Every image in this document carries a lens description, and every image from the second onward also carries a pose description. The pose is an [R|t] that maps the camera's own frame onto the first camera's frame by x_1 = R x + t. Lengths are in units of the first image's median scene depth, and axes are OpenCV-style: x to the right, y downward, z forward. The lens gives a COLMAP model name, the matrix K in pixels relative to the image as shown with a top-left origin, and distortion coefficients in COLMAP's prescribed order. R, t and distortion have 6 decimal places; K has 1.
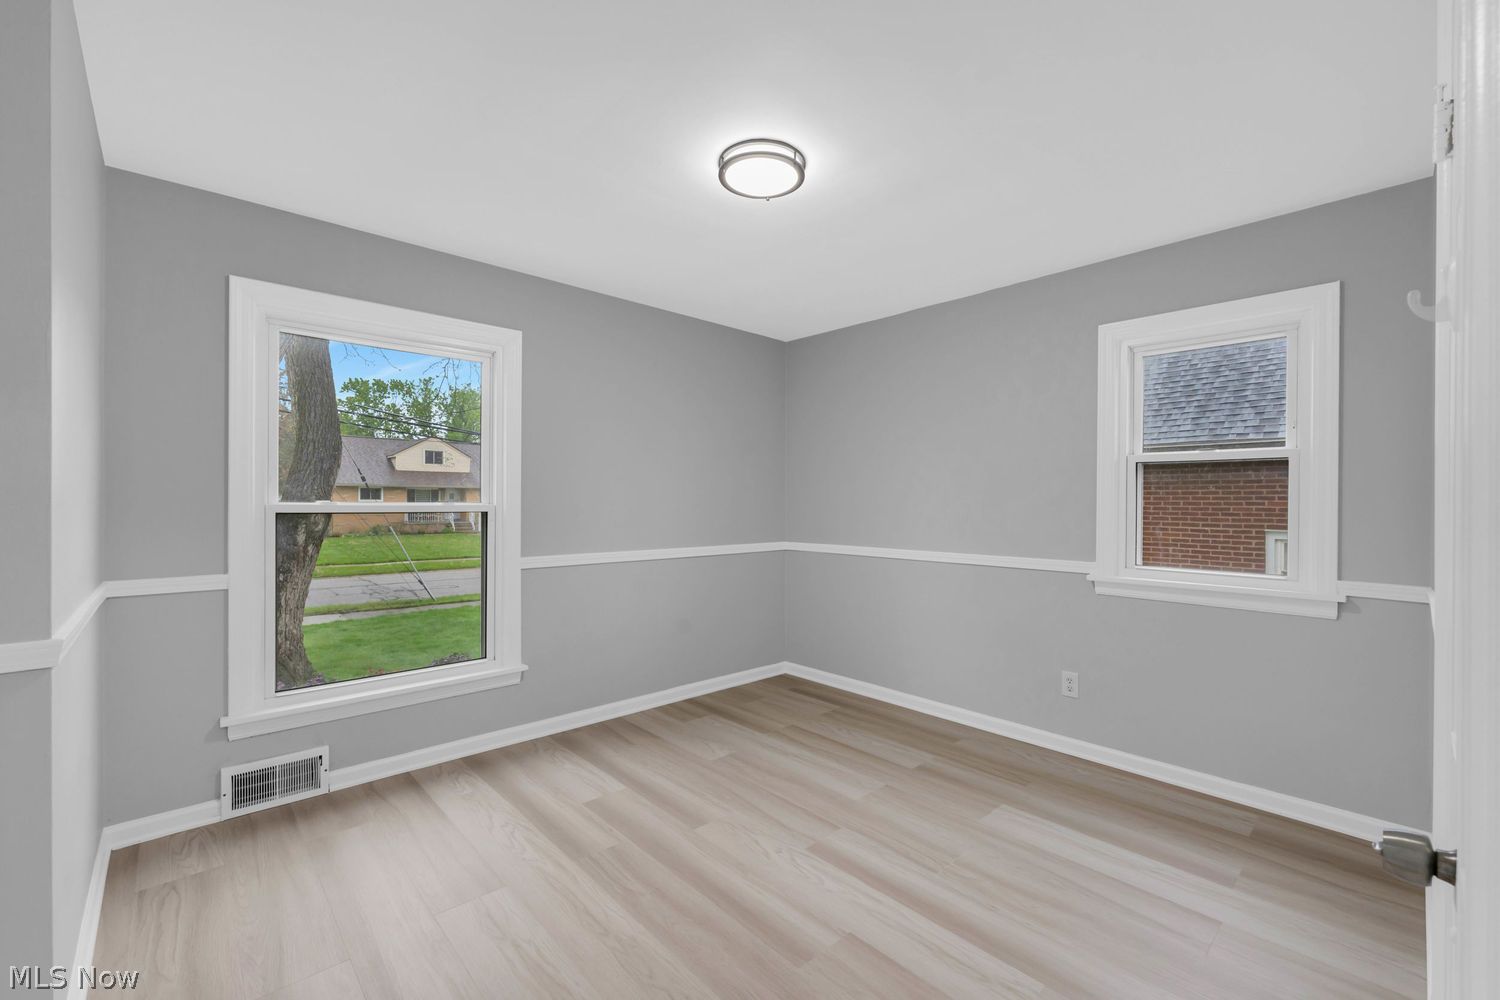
lens RADIAL K [[615.0, 0, 746.1], [0, 615.0, 490.7], [0, 0, 1]] dist [-0.002747, -0.000065]
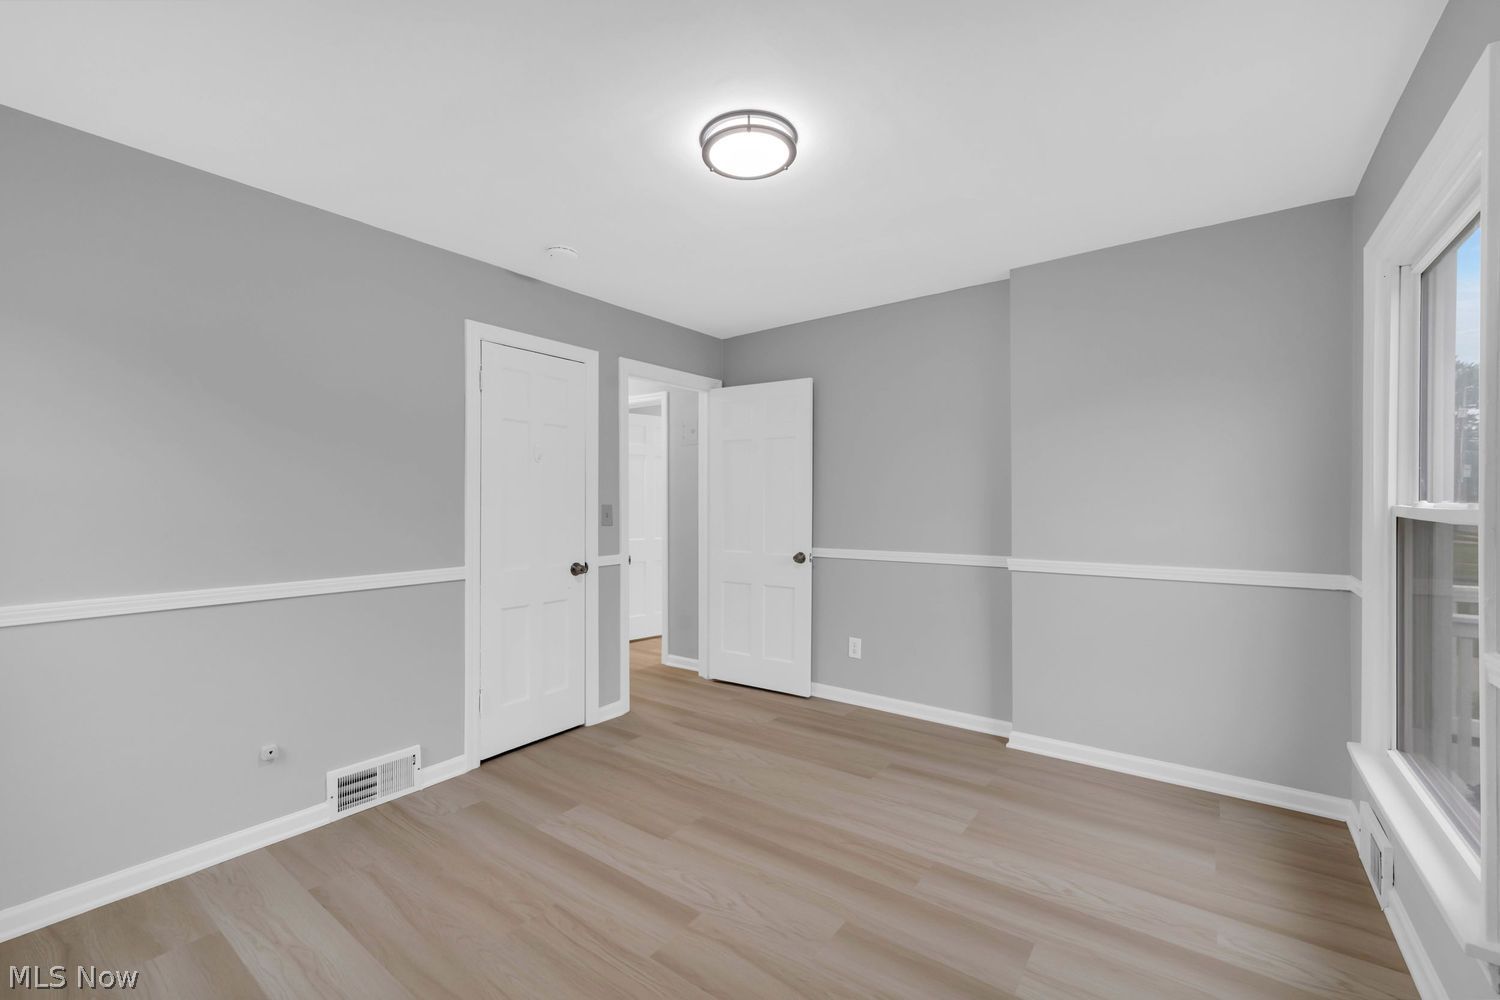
lens RADIAL K [[615.0, 0, 746.1], [0, 615.0, 490.7], [0, 0, 1]] dist [-0.002747, -0.000065]
pose [[-0.982554, -0.004111, -0.185934, 0.205145], [0.002462, 0.999381, -0.035106, 0.046050], [0.185963, -0.034951, -0.981935, 1.965299]]
